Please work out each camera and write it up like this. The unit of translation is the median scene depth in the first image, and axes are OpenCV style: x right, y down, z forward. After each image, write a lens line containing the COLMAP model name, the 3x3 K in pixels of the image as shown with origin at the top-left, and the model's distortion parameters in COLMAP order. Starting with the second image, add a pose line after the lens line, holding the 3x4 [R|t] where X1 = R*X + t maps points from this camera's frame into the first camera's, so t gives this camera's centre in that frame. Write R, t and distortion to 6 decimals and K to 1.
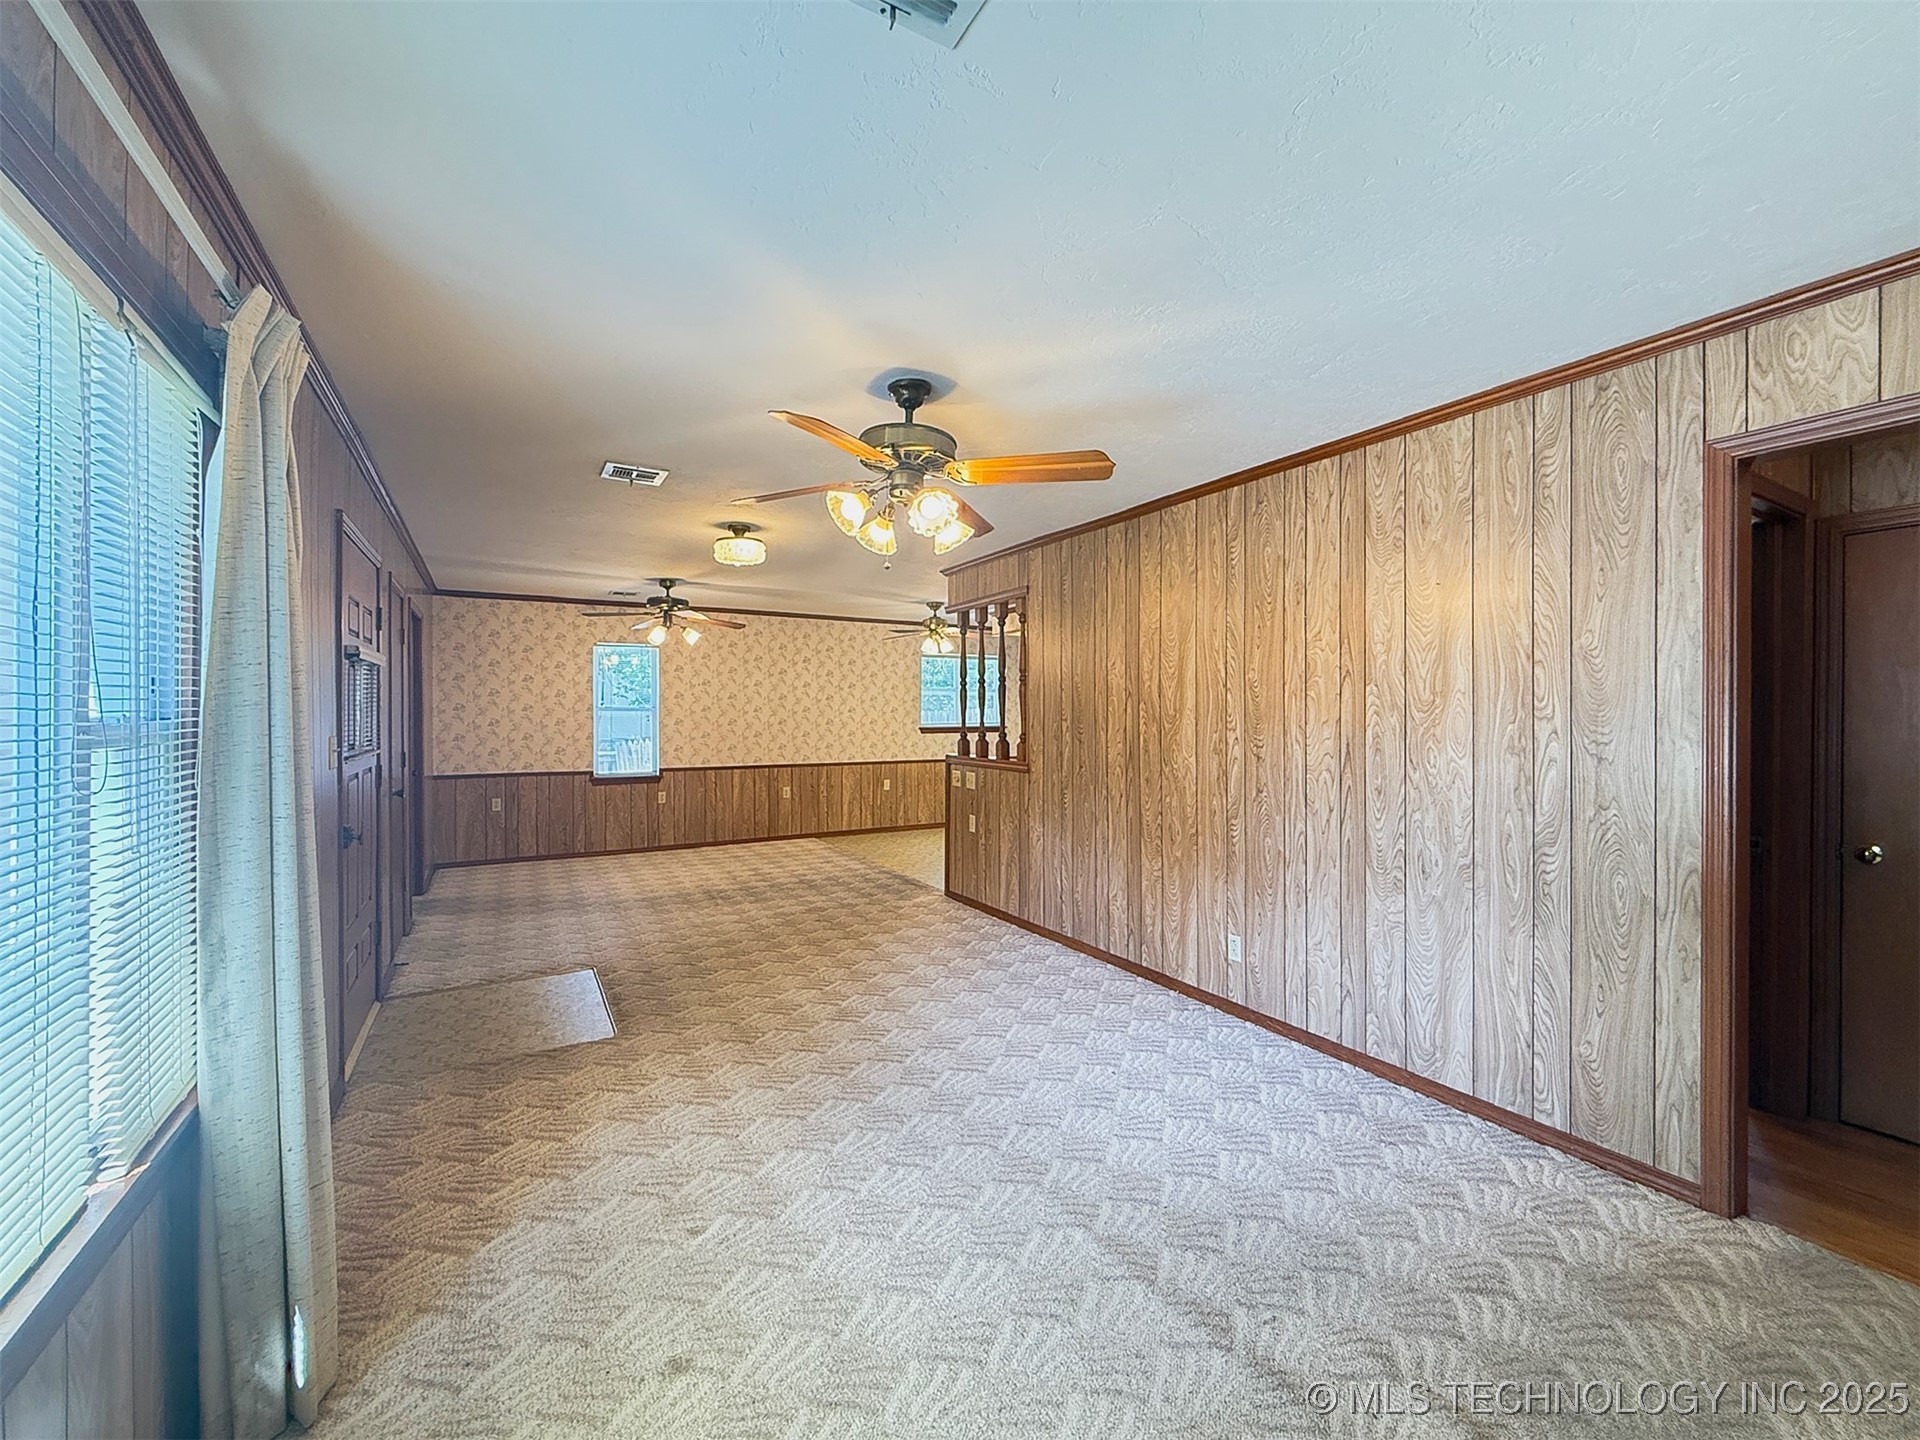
lens RADIAL K [[786.4, 0, 982.5], [0, 786.4, 719.4], [0, 0, 1]] dist [0.002696, 0.000239]
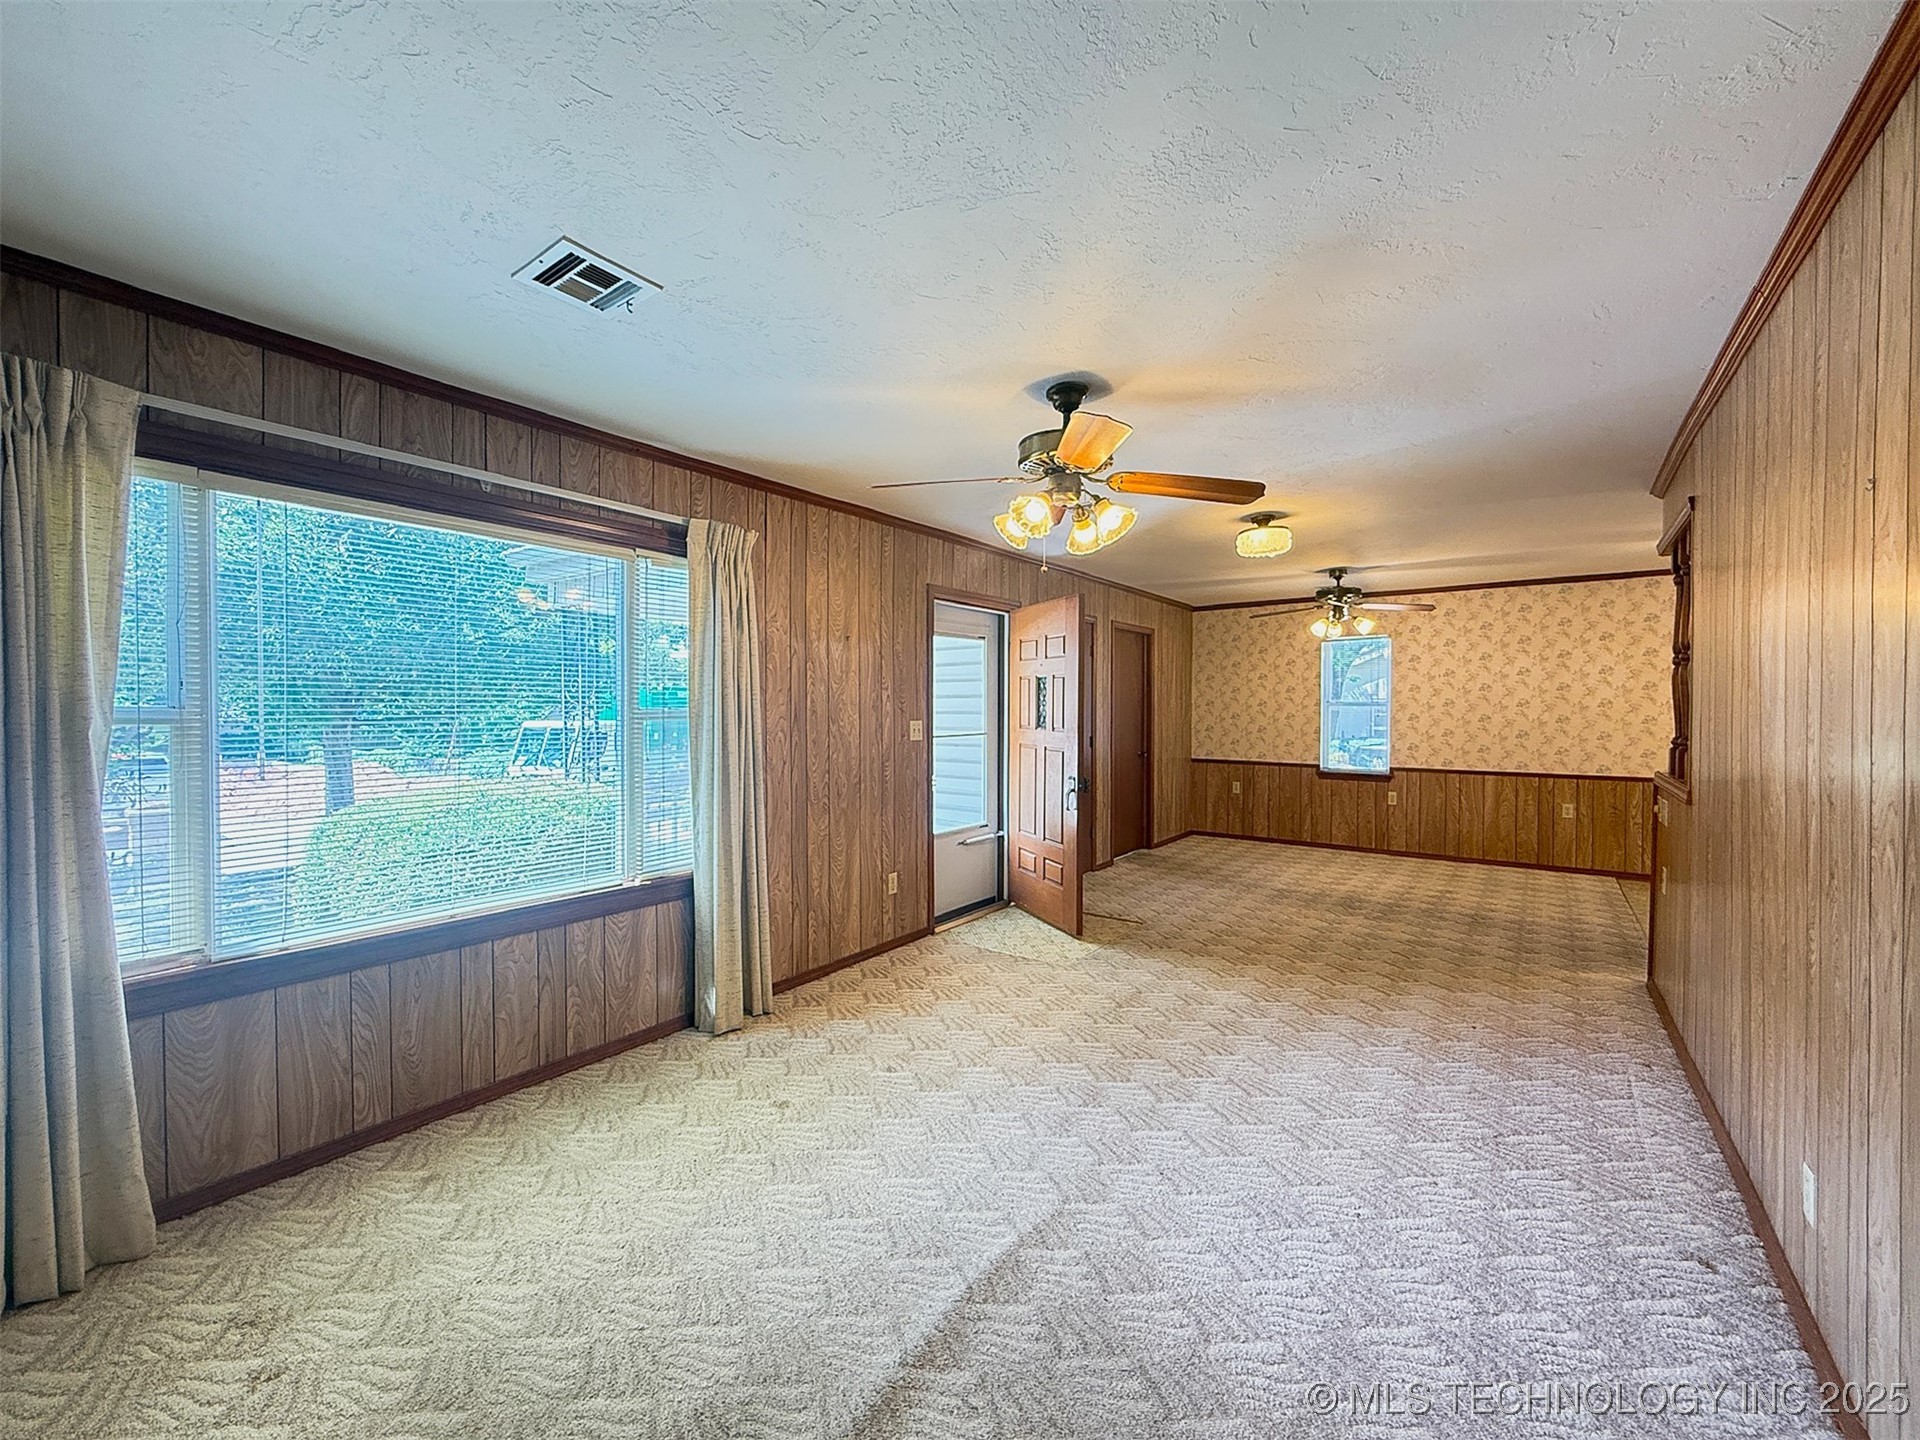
lens RADIAL K [[790.5, 0, 926.9], [0, 790.5, 719.4], [0, 0, 1]] dist [-0.002585, -0.000241]
pose [[0.352685, 0.013146, -0.935650, 0.444482], [-0.008013, 0.999907, 0.011029, -0.000159], [0.935708, 0.003607, 0.352757, 0.250011]]
